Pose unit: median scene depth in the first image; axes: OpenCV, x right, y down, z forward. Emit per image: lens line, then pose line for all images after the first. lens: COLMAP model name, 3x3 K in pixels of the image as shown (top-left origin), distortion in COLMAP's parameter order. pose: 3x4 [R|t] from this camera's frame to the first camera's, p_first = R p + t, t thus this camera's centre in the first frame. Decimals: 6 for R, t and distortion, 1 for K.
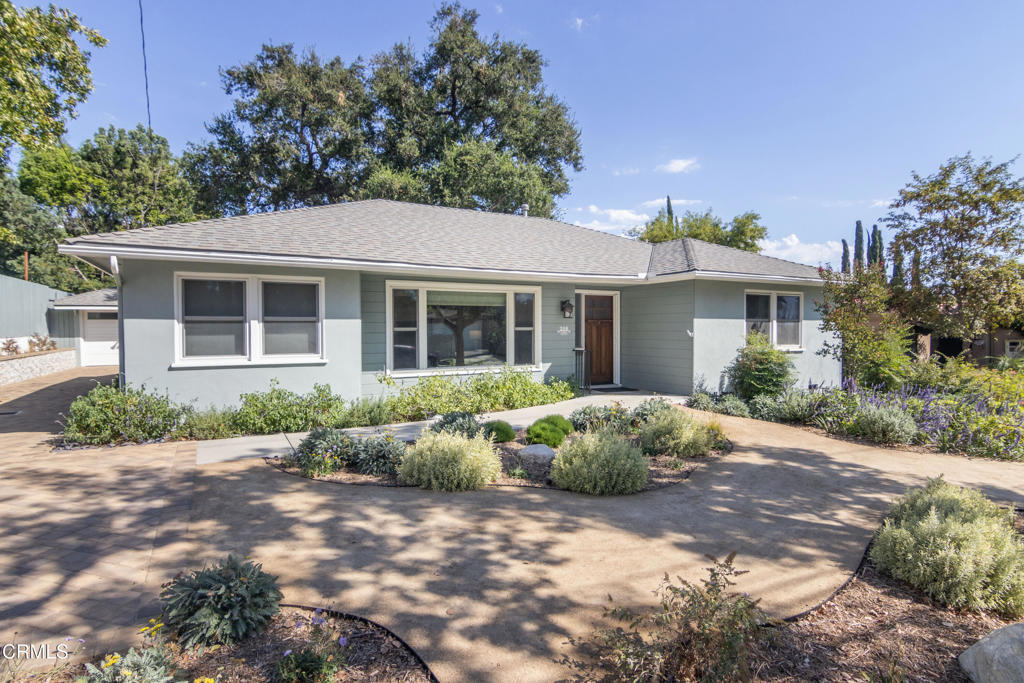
lens RADIAL K [[532.9, 0, 520.4], [0, 532.9, 321.1], [0, 0, 1]] dist [-0.002601, 0.000706]
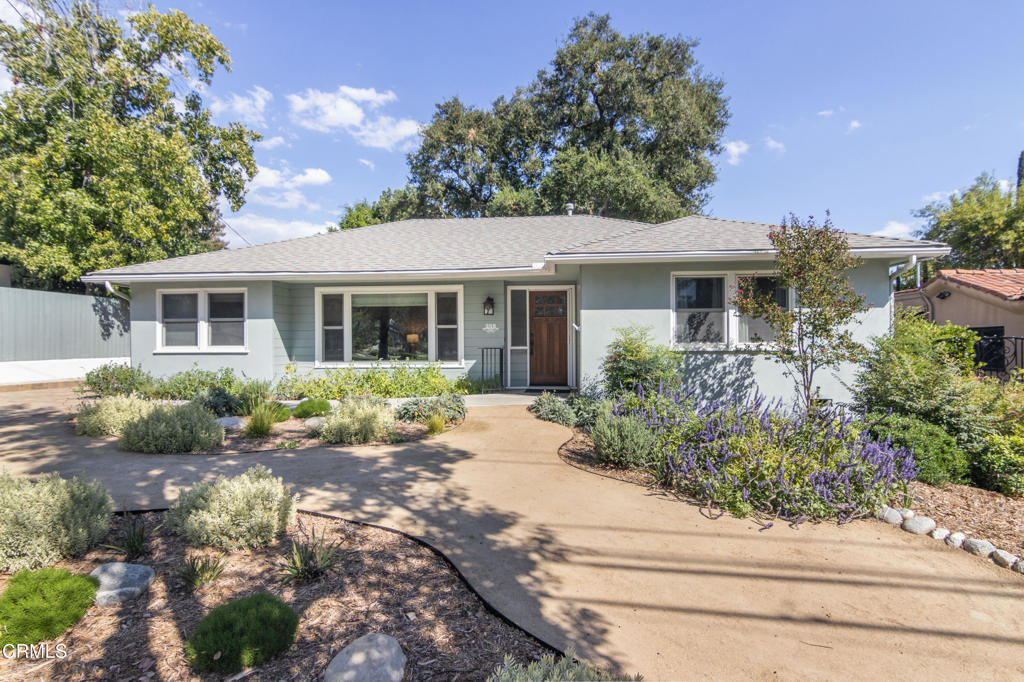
lens RADIAL K [[522.5, 0, 510.1], [0, 522.5, 326.6], [0, 0, 1]] dist [0.000338, 0.000314]
pose [[0.837584, -0.021328, -0.545892, 0.768510], [0.013303, 0.999738, -0.018649, 0.040944], [0.546146, 0.008358, 0.837648, 0.244773]]
